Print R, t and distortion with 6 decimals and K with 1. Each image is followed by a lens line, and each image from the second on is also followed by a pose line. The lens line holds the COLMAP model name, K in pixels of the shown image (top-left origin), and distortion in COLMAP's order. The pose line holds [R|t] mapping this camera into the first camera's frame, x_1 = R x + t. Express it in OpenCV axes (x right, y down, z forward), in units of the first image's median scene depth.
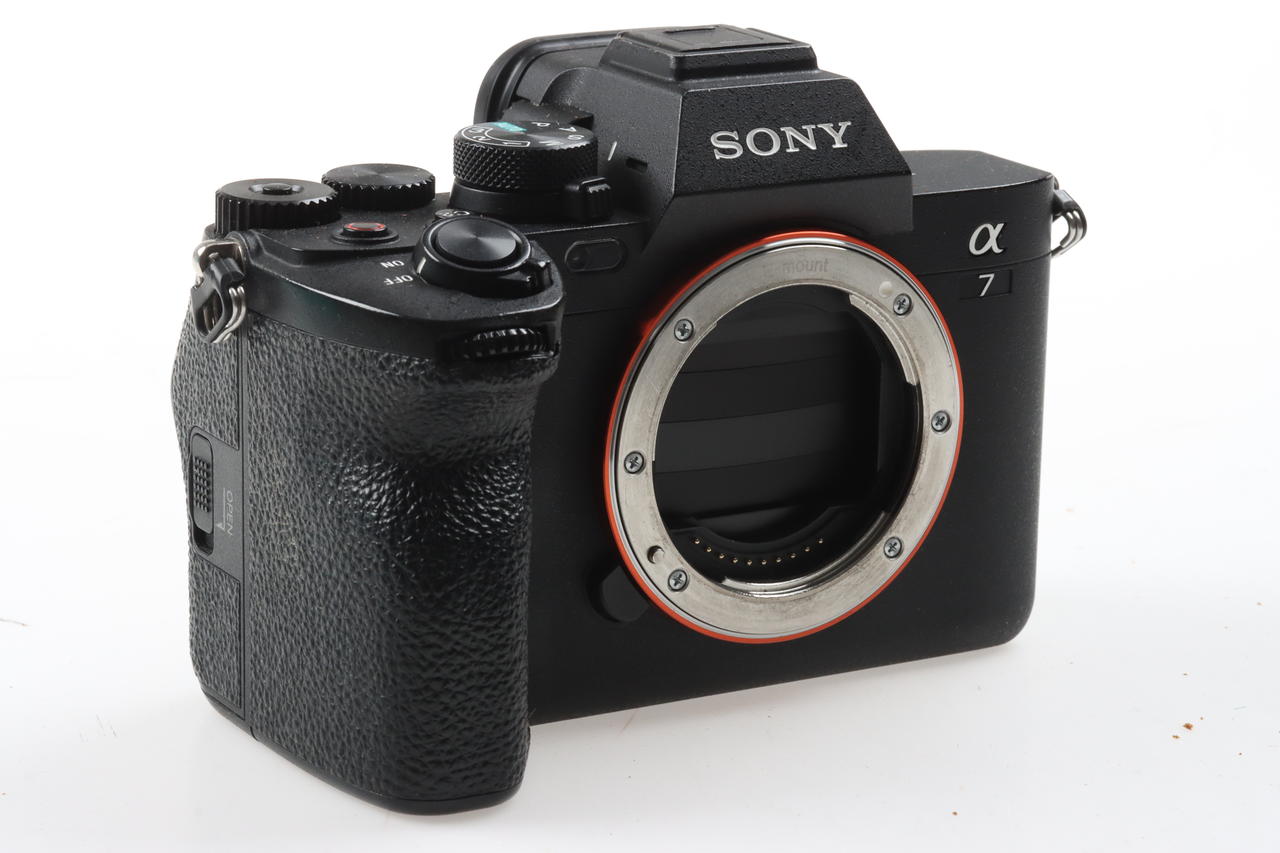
lens RADIAL K [[3987.2, 0, 639.2], [0, 3987.2, 425.9], [0, 0, 1]] dist [-0.122161, 0.000000]
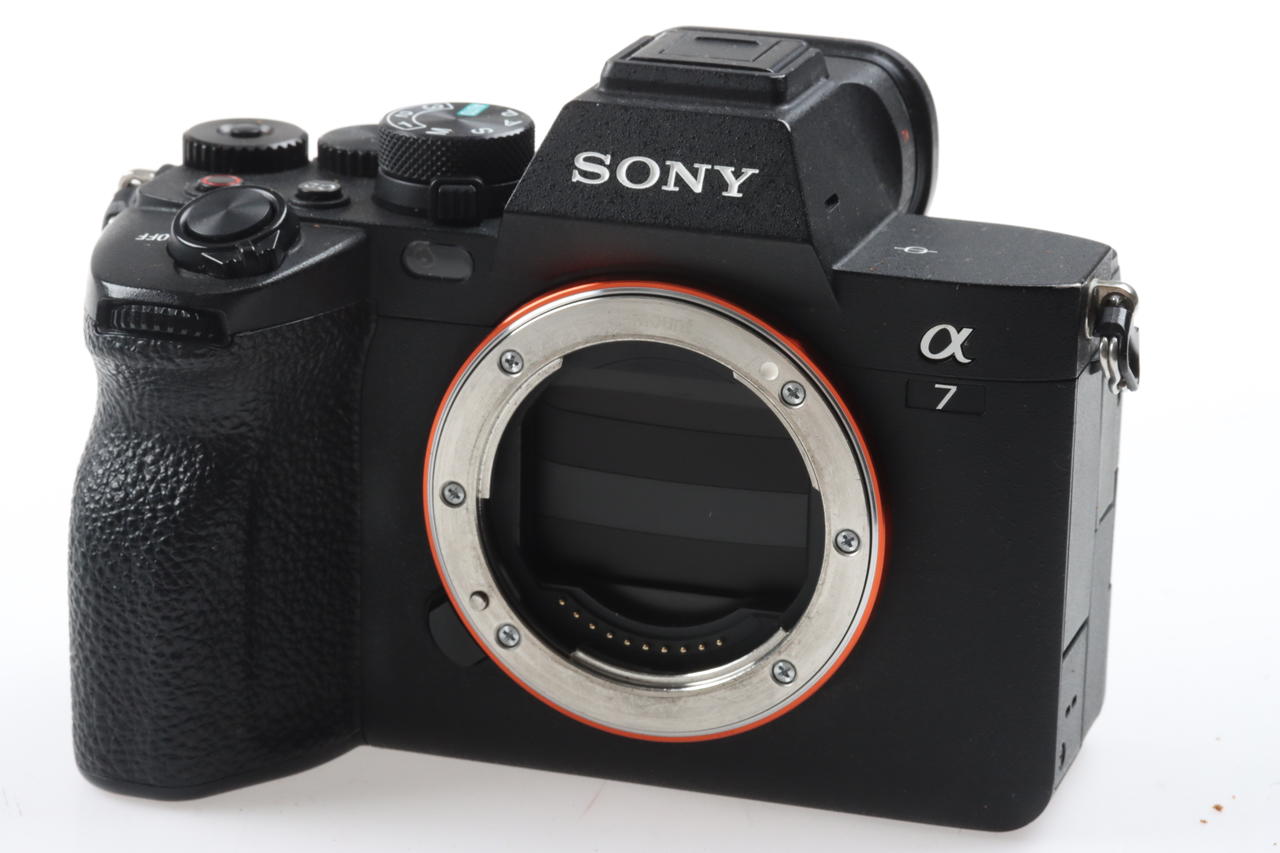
lens RADIAL K [[3987.2, 0, 640.0], [0, 3987.2, 429.5], [0, 0, 1]] dist [-0.122161, 0.000000]
pose [[0.681258, 0.216988, -0.699145, 0.654215], [-0.198151, 0.974066, 0.109231, -0.111792], [0.704715, 0.064122, 0.706587, 0.385023]]
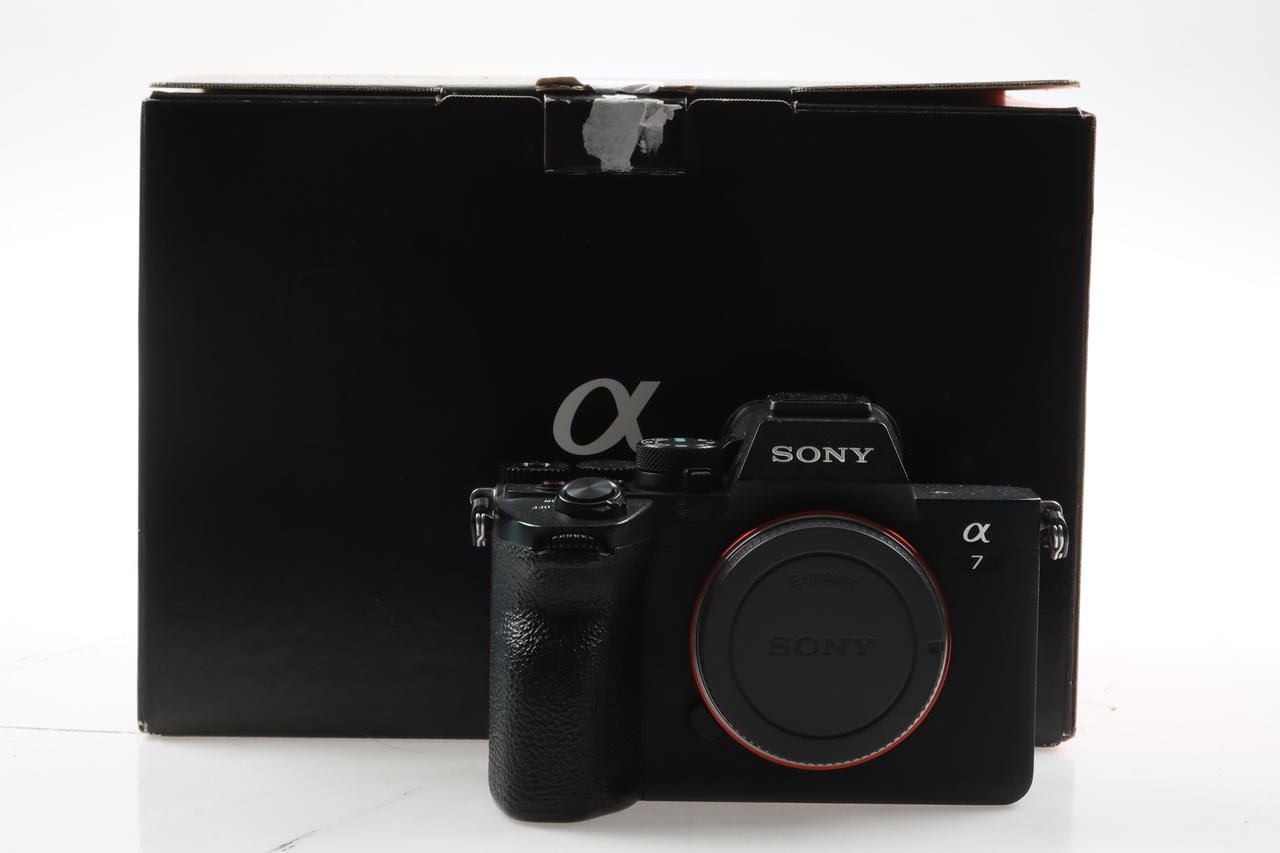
lens RADIAL K [[3987.2, 0, 640.8], [0, 3987.2, 425.5], [0, 0, 1]] dist [-0.122161, 0.000000]
pose [[0.871134, 0.048982, -0.488597, 0.771377], [-0.127336, 0.983509, -0.128435, 0.136467], [0.474248, 0.174100, 0.863005, -0.451147]]
